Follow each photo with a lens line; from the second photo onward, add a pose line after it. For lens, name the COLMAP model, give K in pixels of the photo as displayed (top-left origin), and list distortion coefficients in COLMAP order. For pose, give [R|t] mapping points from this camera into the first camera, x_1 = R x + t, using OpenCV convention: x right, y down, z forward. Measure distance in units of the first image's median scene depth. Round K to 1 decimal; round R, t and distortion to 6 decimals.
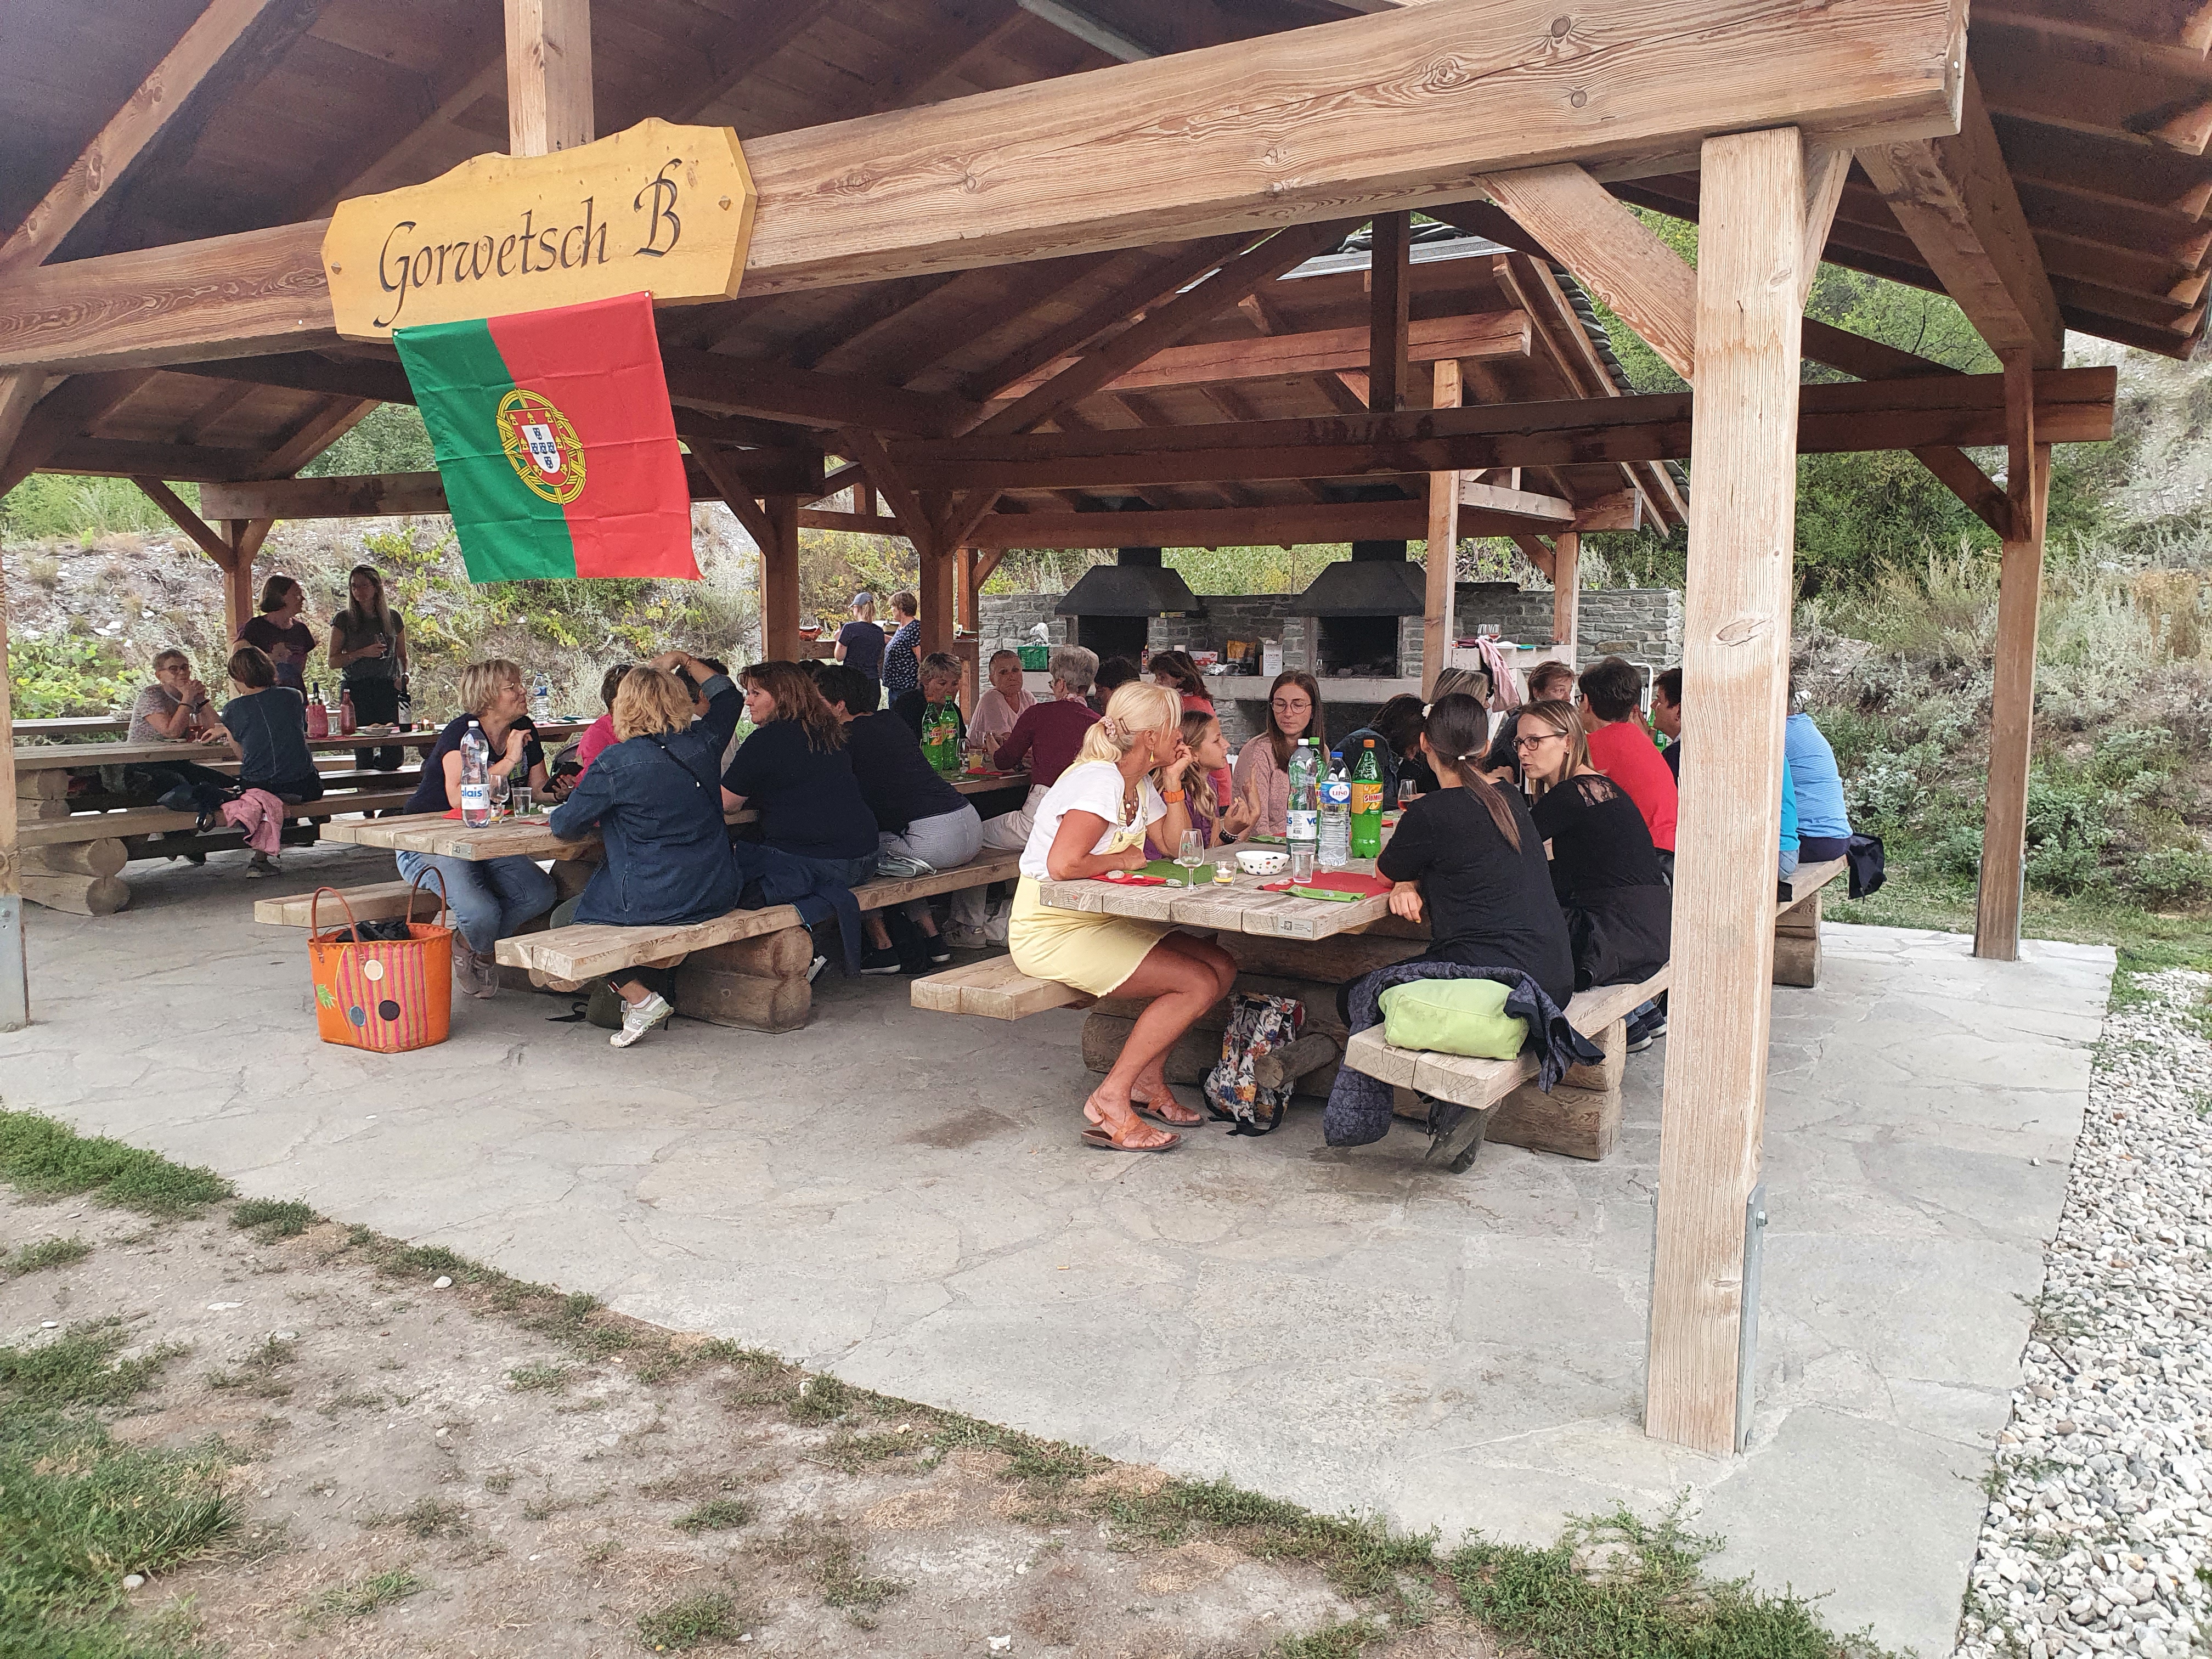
lens RADIAL K [[1721.1, 0, 1111.4], [0, 1721.1, 784.6], [0, 0, 1]] dist [0.056584, -0.062795]
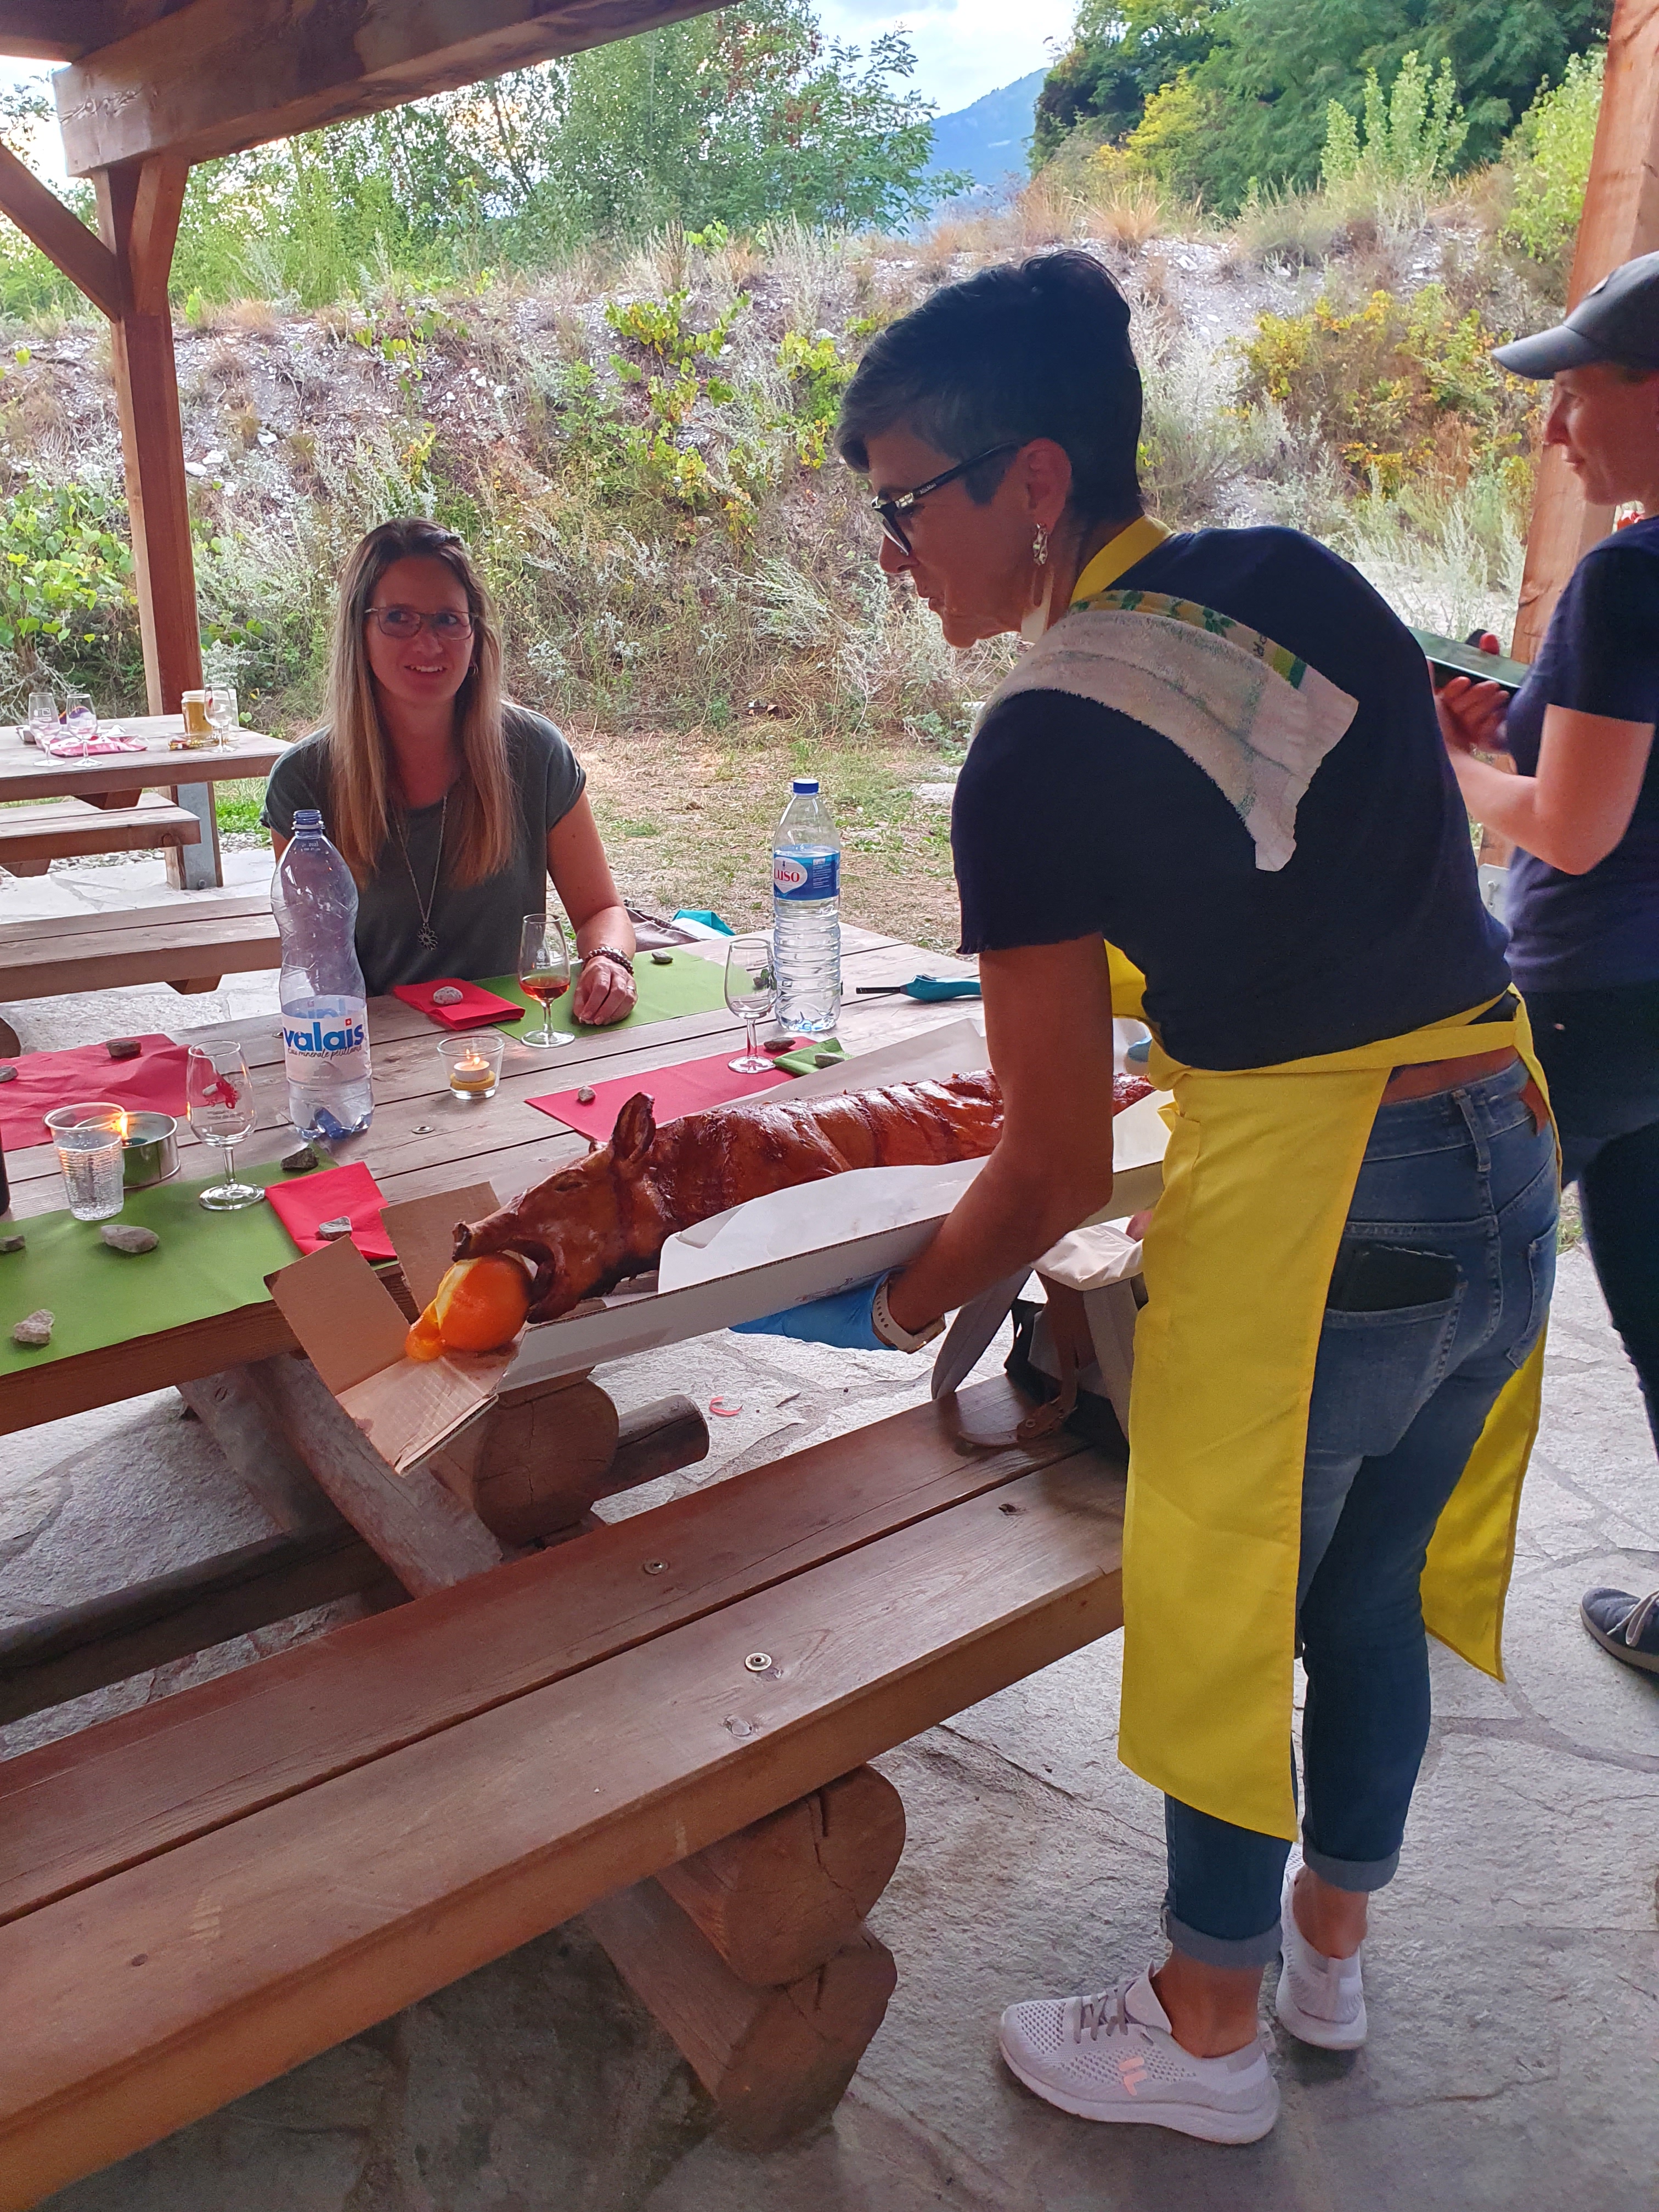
lens RADIAL K [[1755.1, 0, 829.5], [0, 1755.1, 1106.0], [0, 0, 1]] dist [0.020201, -0.002764]
pose [[0.934067, 0.134633, -0.330746, -0.367711], [-0.047520, 0.964831, 0.258541, -0.113146], [0.353922, -0.225777, 0.907614, 1.239824]]
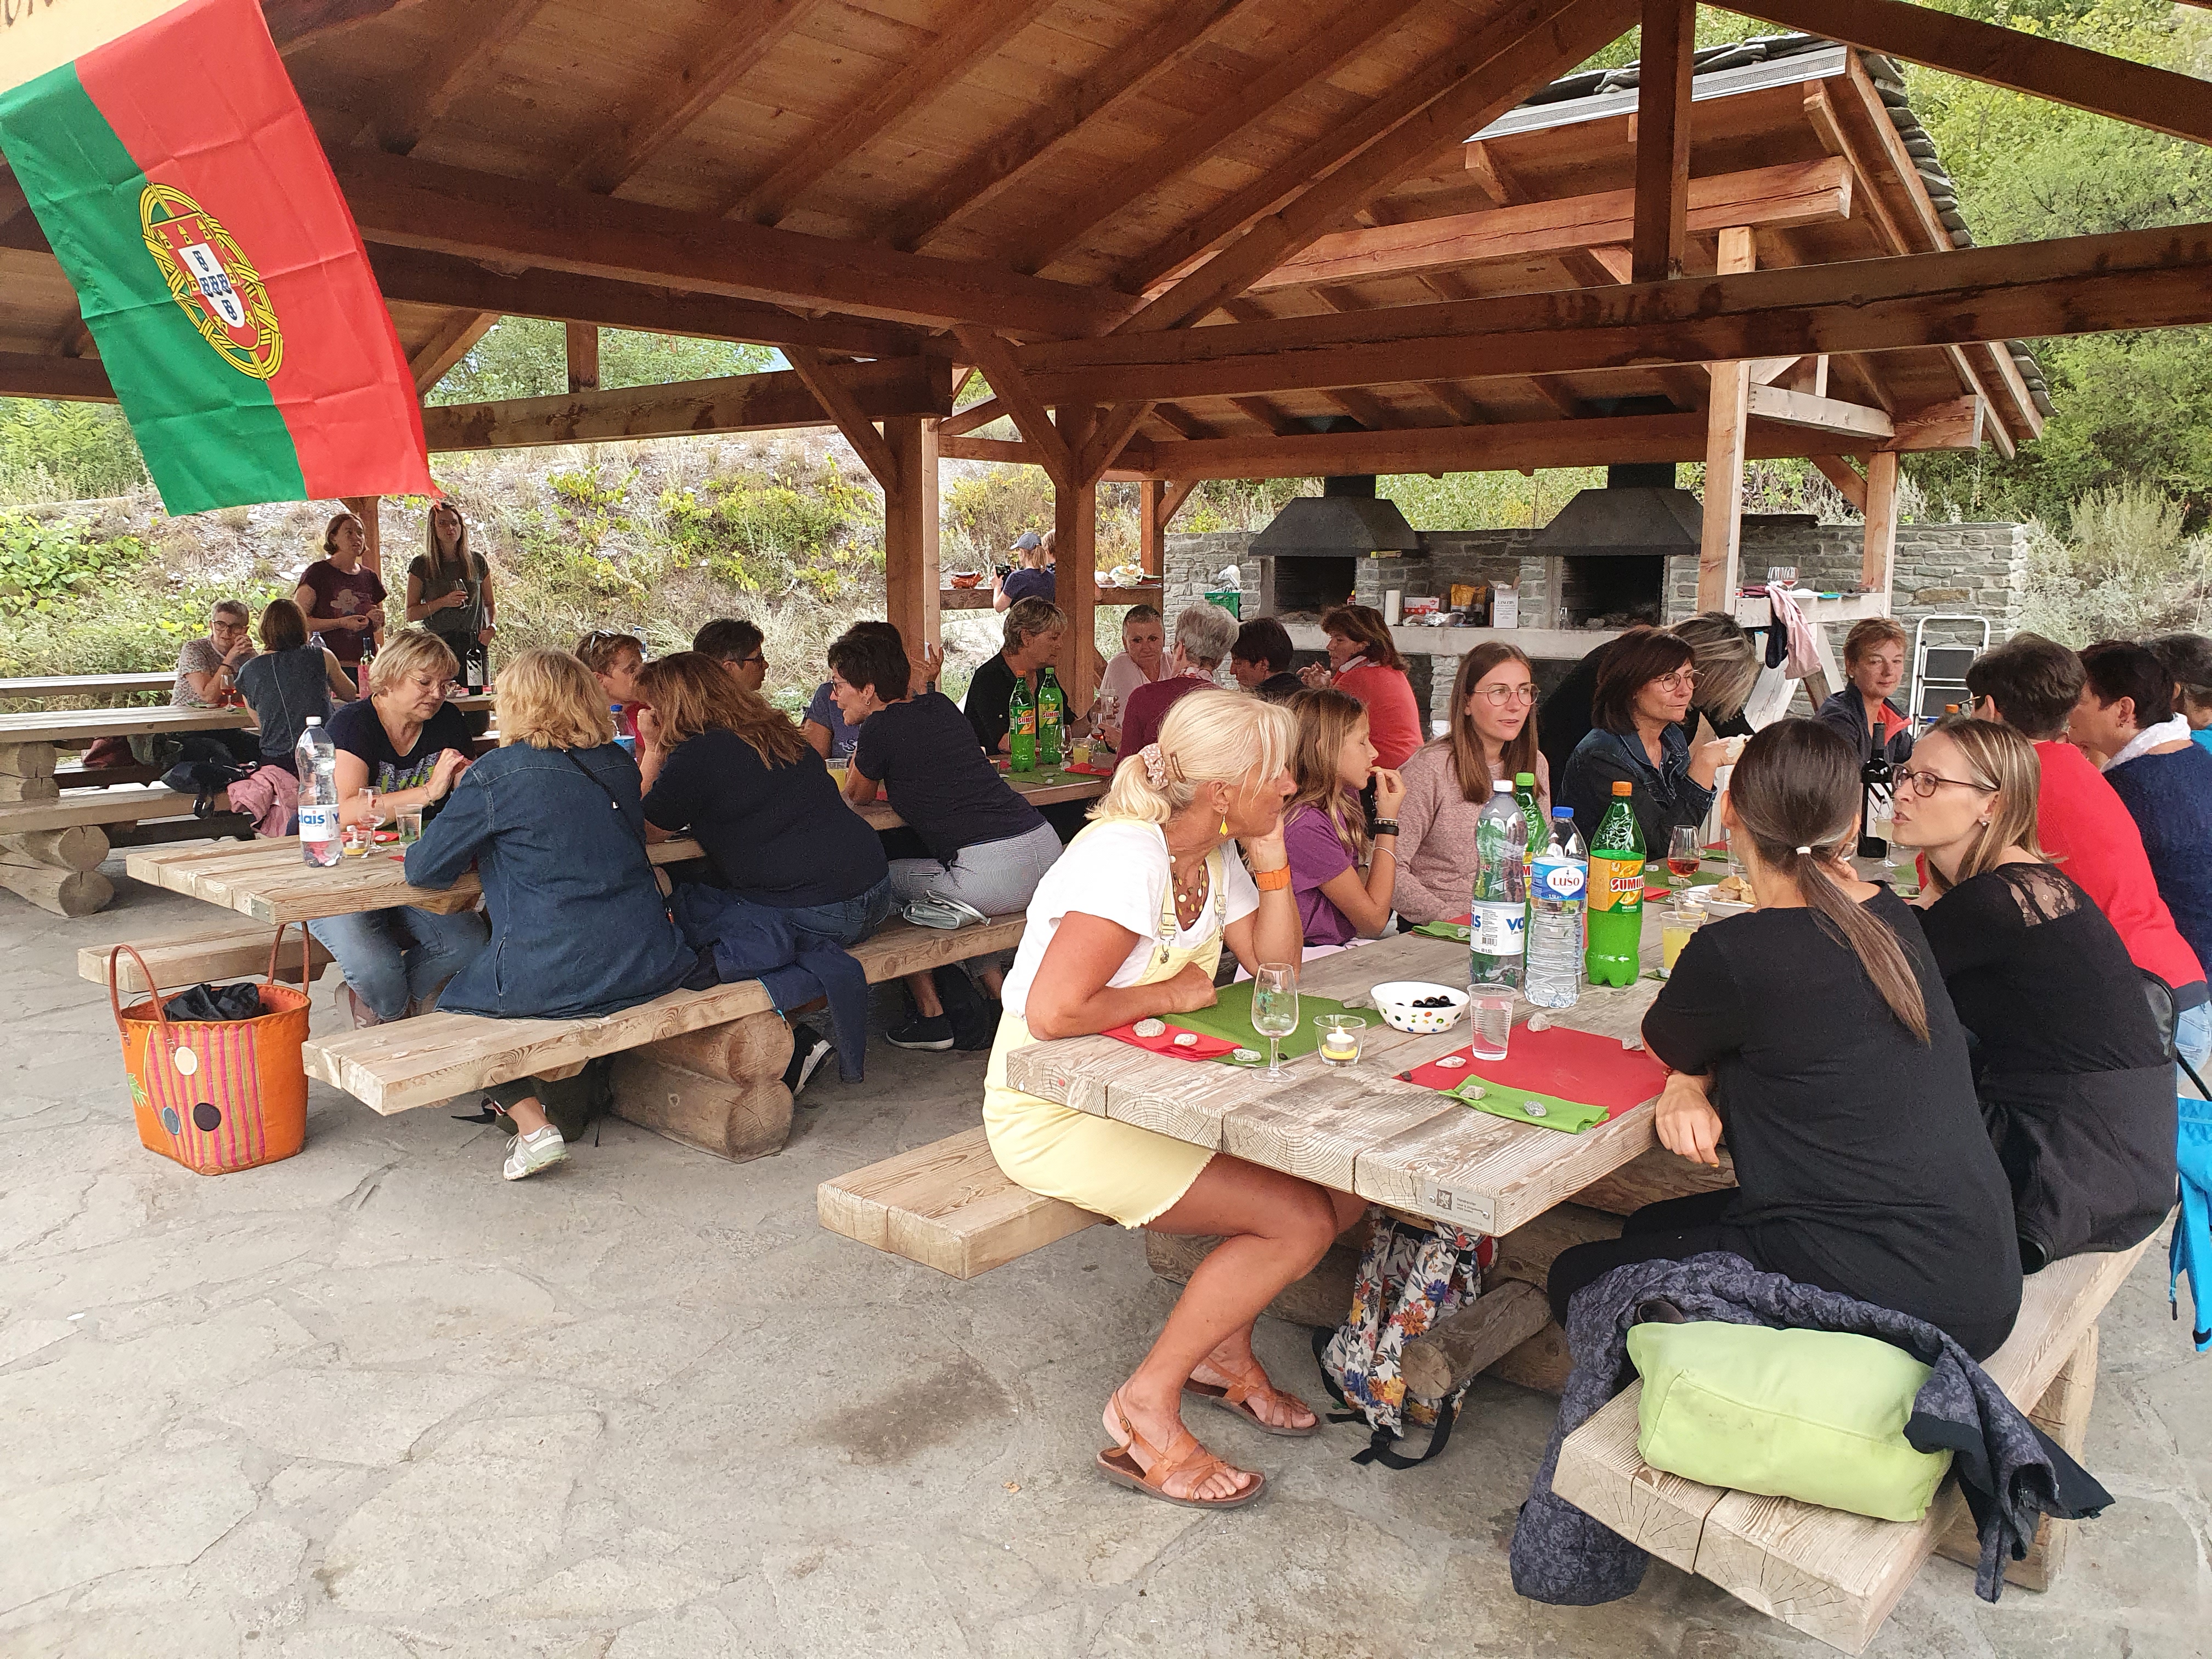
lens RADIAL K [[1688.7, 0, 1116.1], [0, 1688.7, 793.3], [0, 0, 1]] dist [0.007477, 0.001905]
pose [[0.989882, 0.017625, -0.140797, 0.047752], [-0.011536, 0.998967, 0.043945, -0.034570], [0.141426, -0.041876, 0.989063, 0.321725]]
